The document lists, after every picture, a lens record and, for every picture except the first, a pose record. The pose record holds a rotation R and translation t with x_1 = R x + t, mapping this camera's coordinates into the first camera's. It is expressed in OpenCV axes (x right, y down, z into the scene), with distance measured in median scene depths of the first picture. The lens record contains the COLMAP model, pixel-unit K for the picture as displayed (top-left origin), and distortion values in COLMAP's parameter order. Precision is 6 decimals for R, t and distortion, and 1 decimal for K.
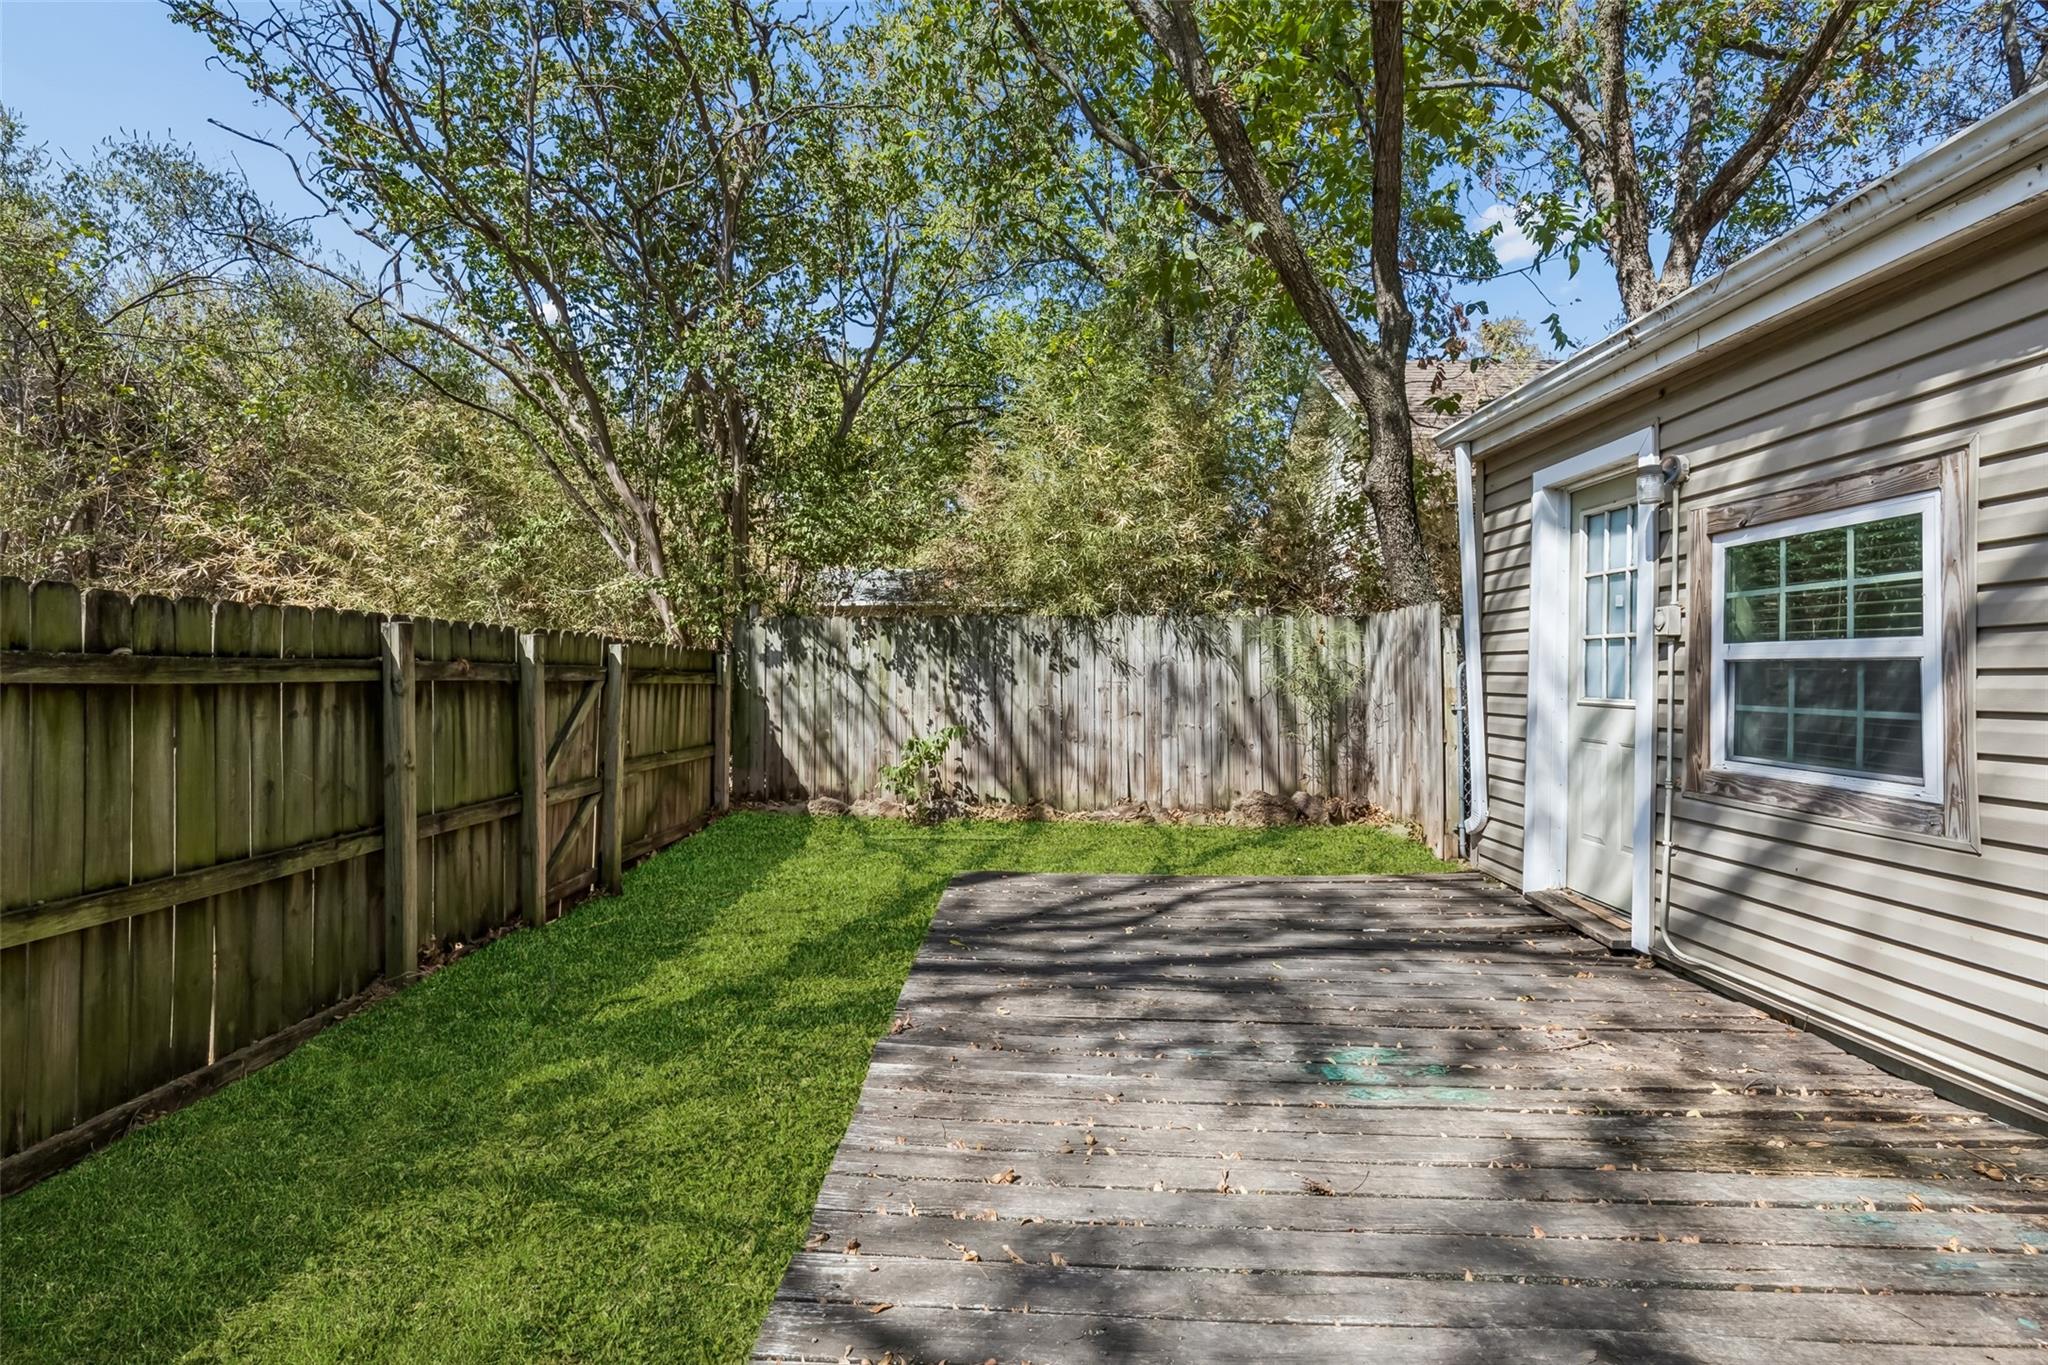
lens RADIAL K [[939.3, 0, 1026.8], [0, 939.3, 677.3], [0, 0, 1]] dist [0.019259, -0.001663]
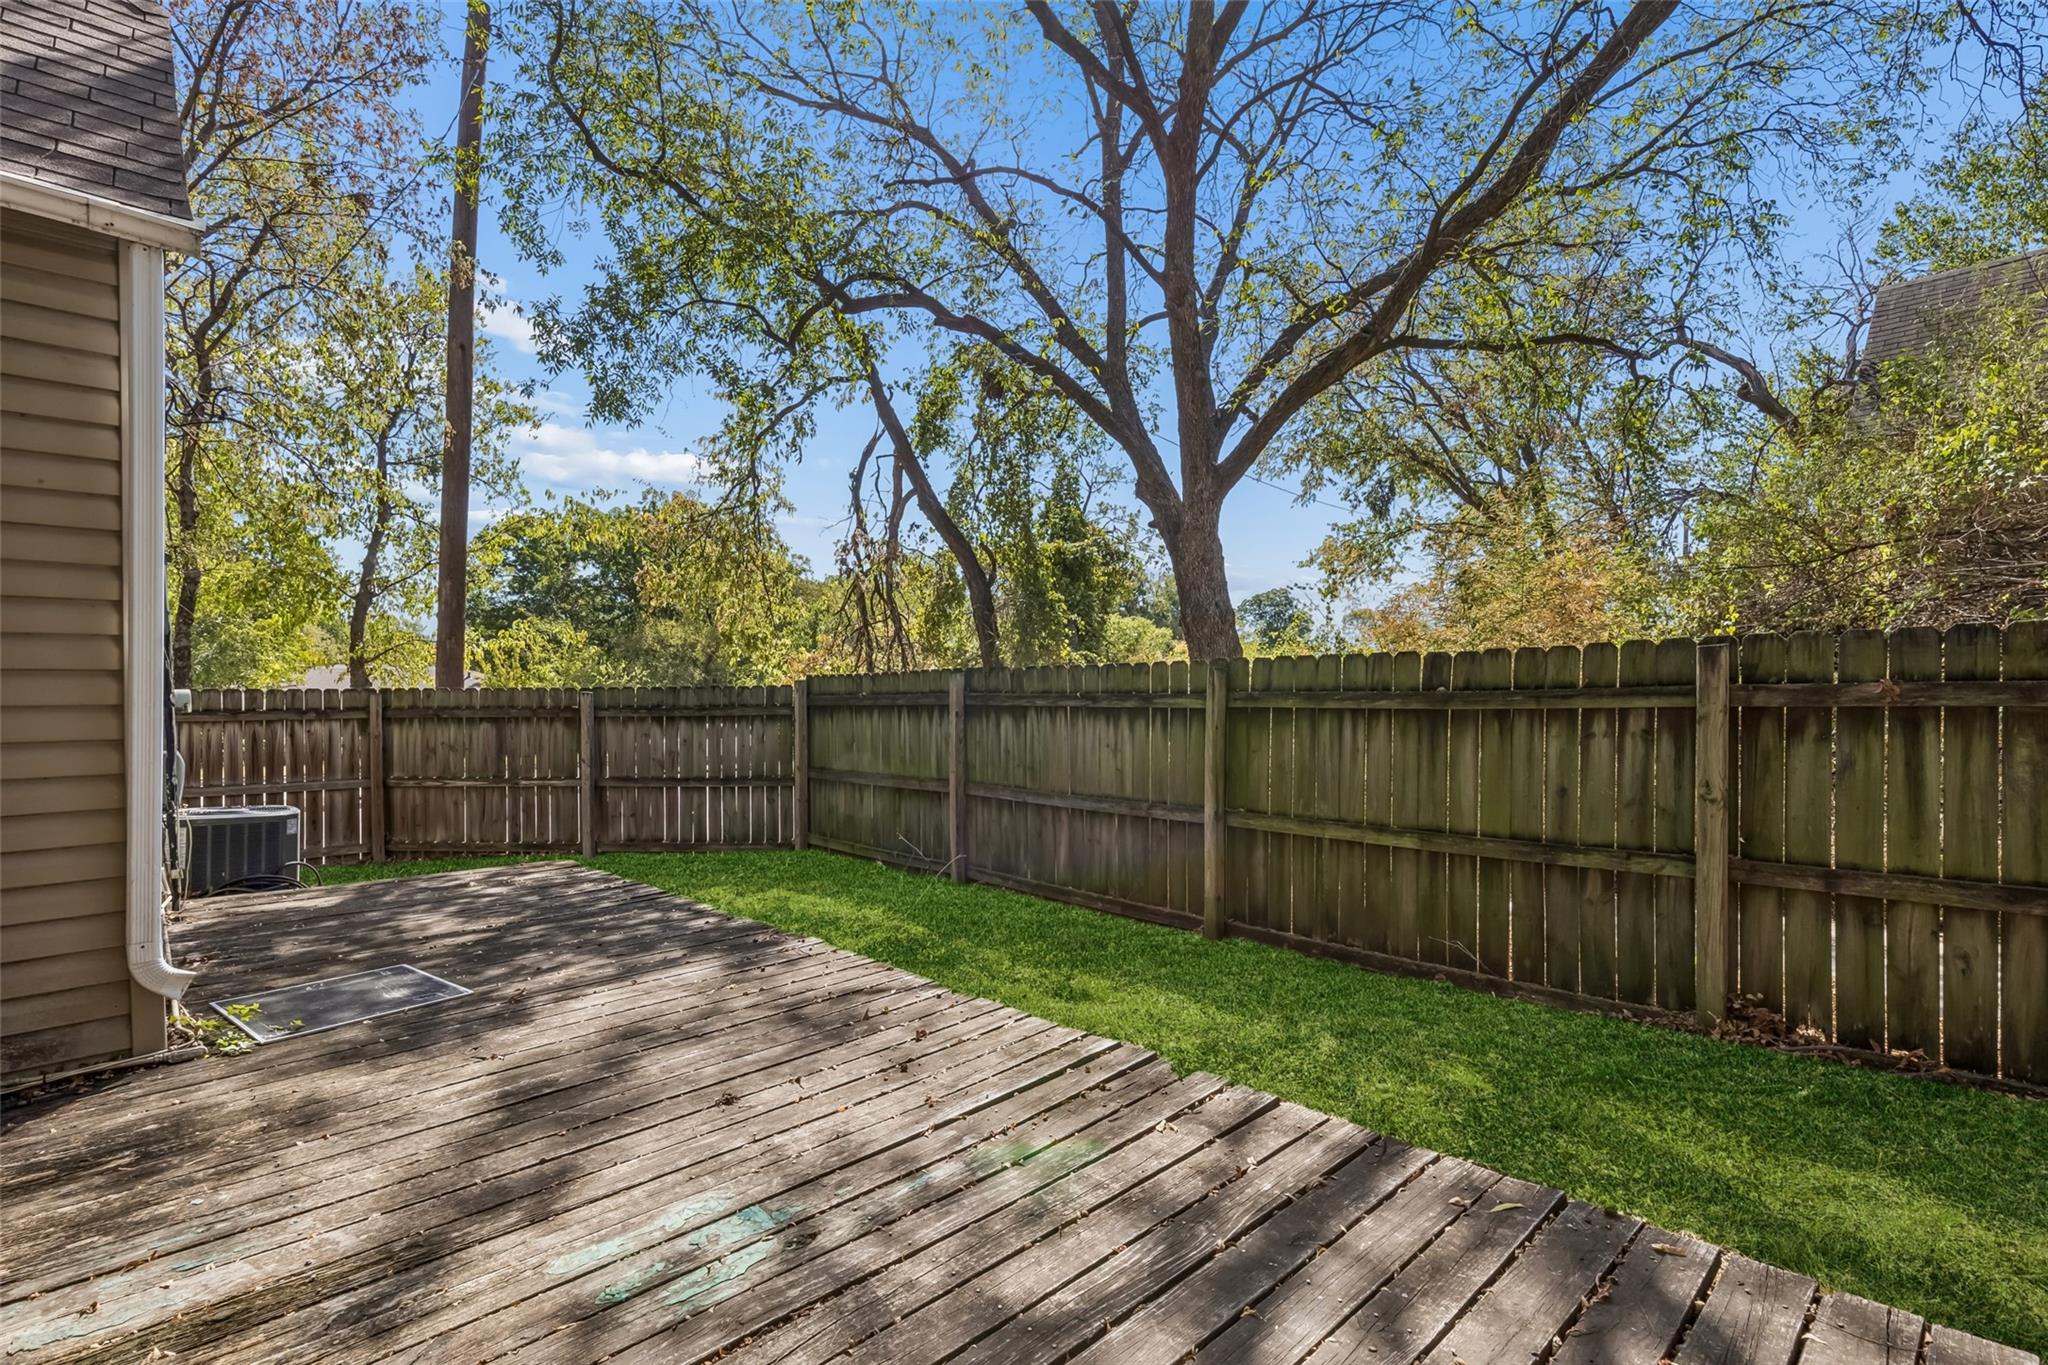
lens RADIAL K [[939.3, 0, 1028.4], [0, 939.3, 694.5], [0, 0, 1]] dist [0.019259, -0.001663]
pose [[-0.719384, -0.002830, -0.694607, 0.634665], [0.008128, 0.999889, -0.012492, -0.003415], [0.694565, -0.014633, -0.719281, 1.543453]]
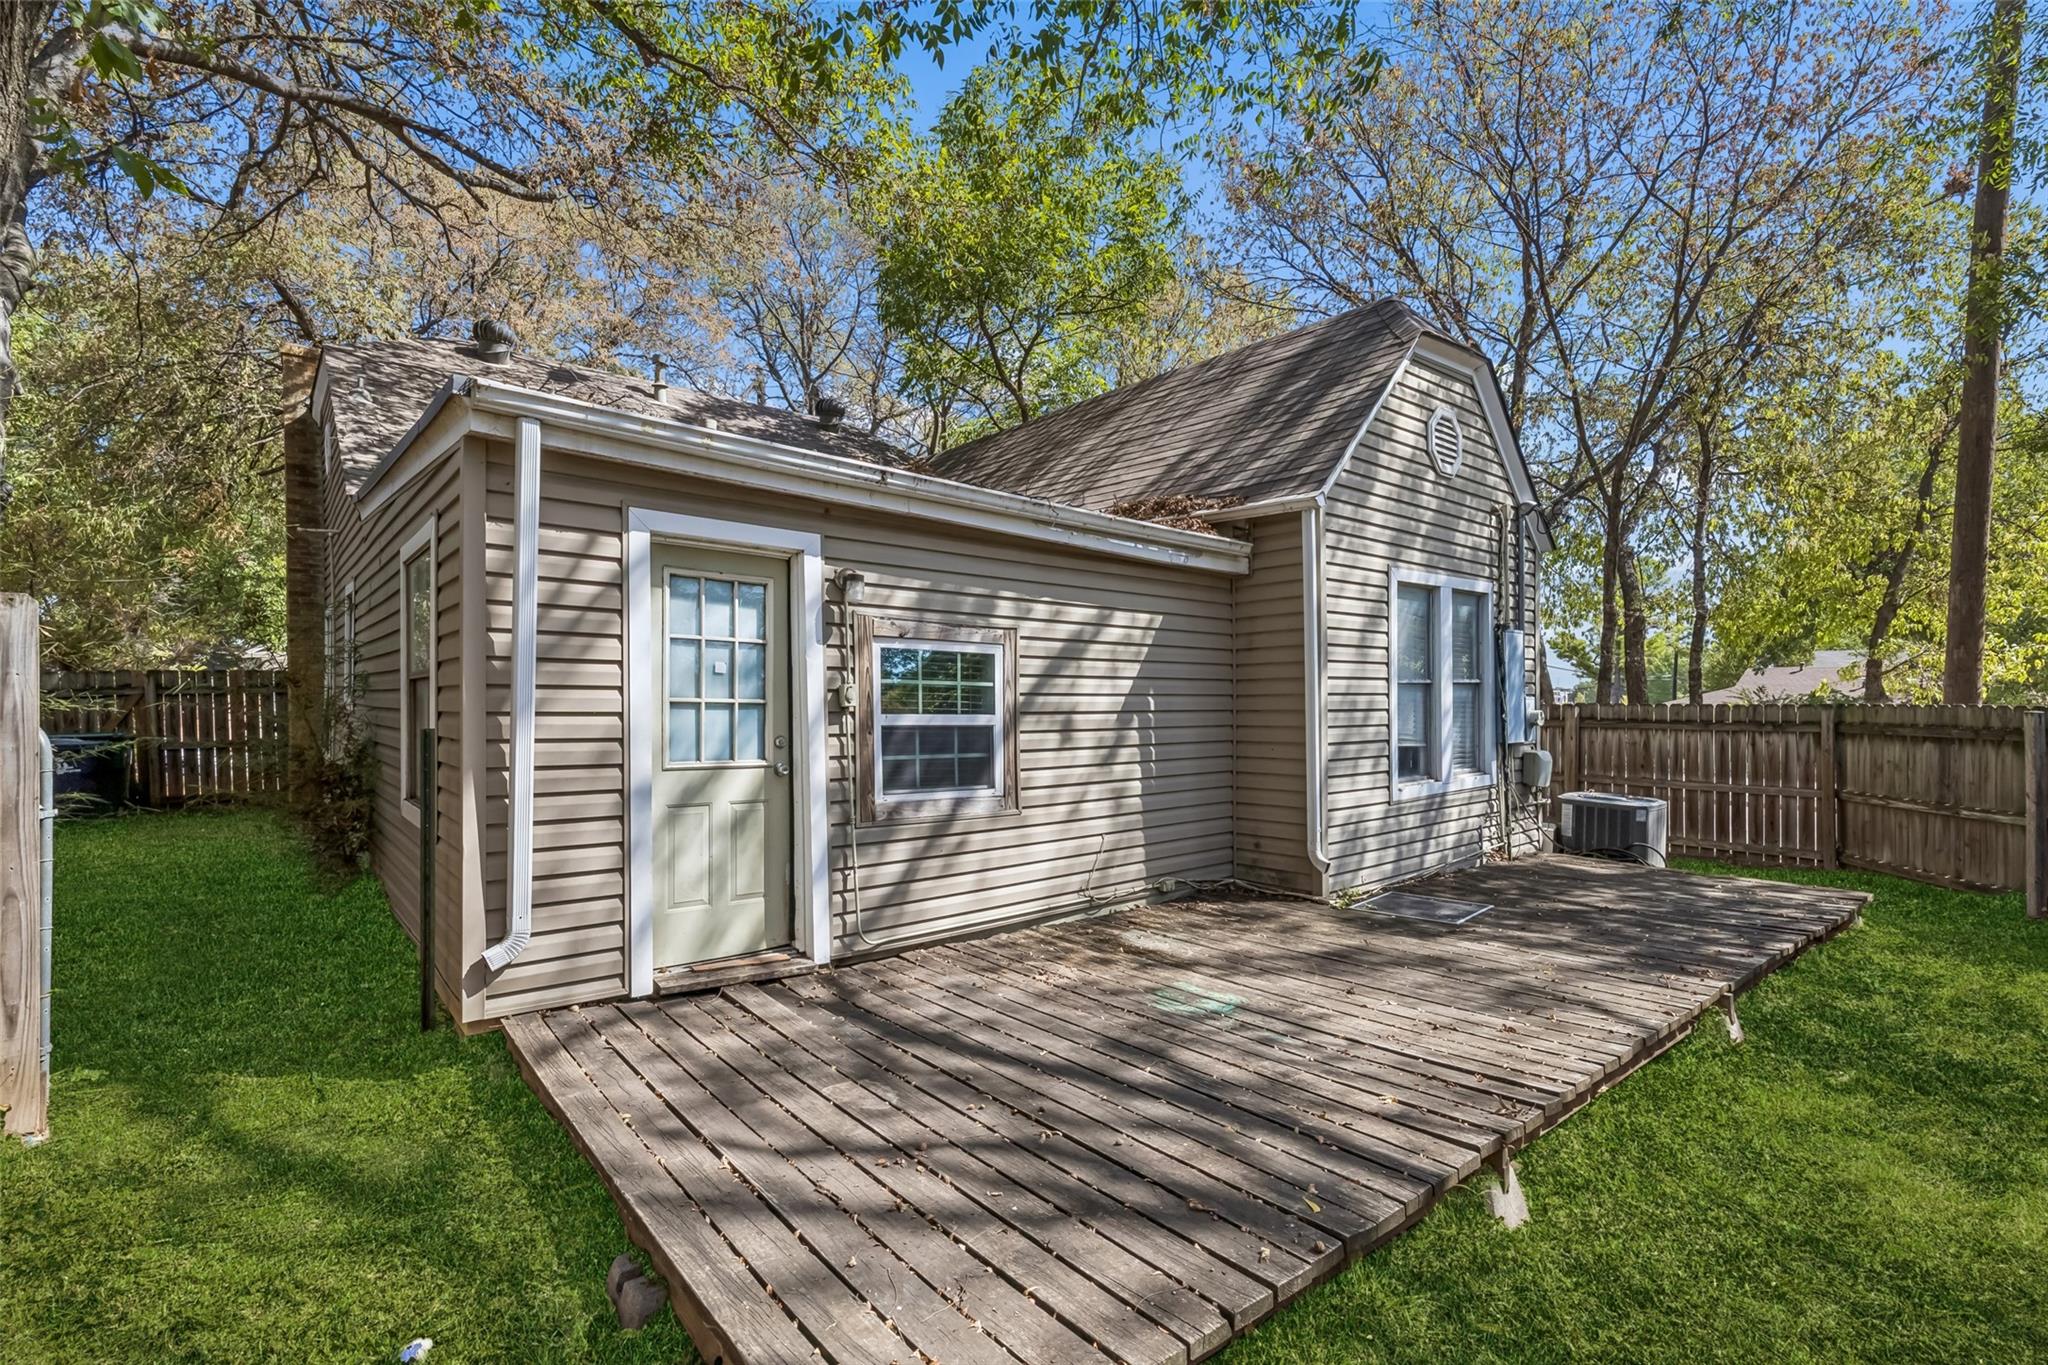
lens RADIAL K [[939.3, 0, 1021.8], [0, 939.3, 703.1], [0, 0, 1]] dist [0.019259, -0.001663]
pose [[-0.652764, -0.007962, 0.757519, -0.542367], [-0.008278, 0.999960, 0.003377, -0.066704], [-0.757516, -0.004067, -0.652804, 2.002288]]
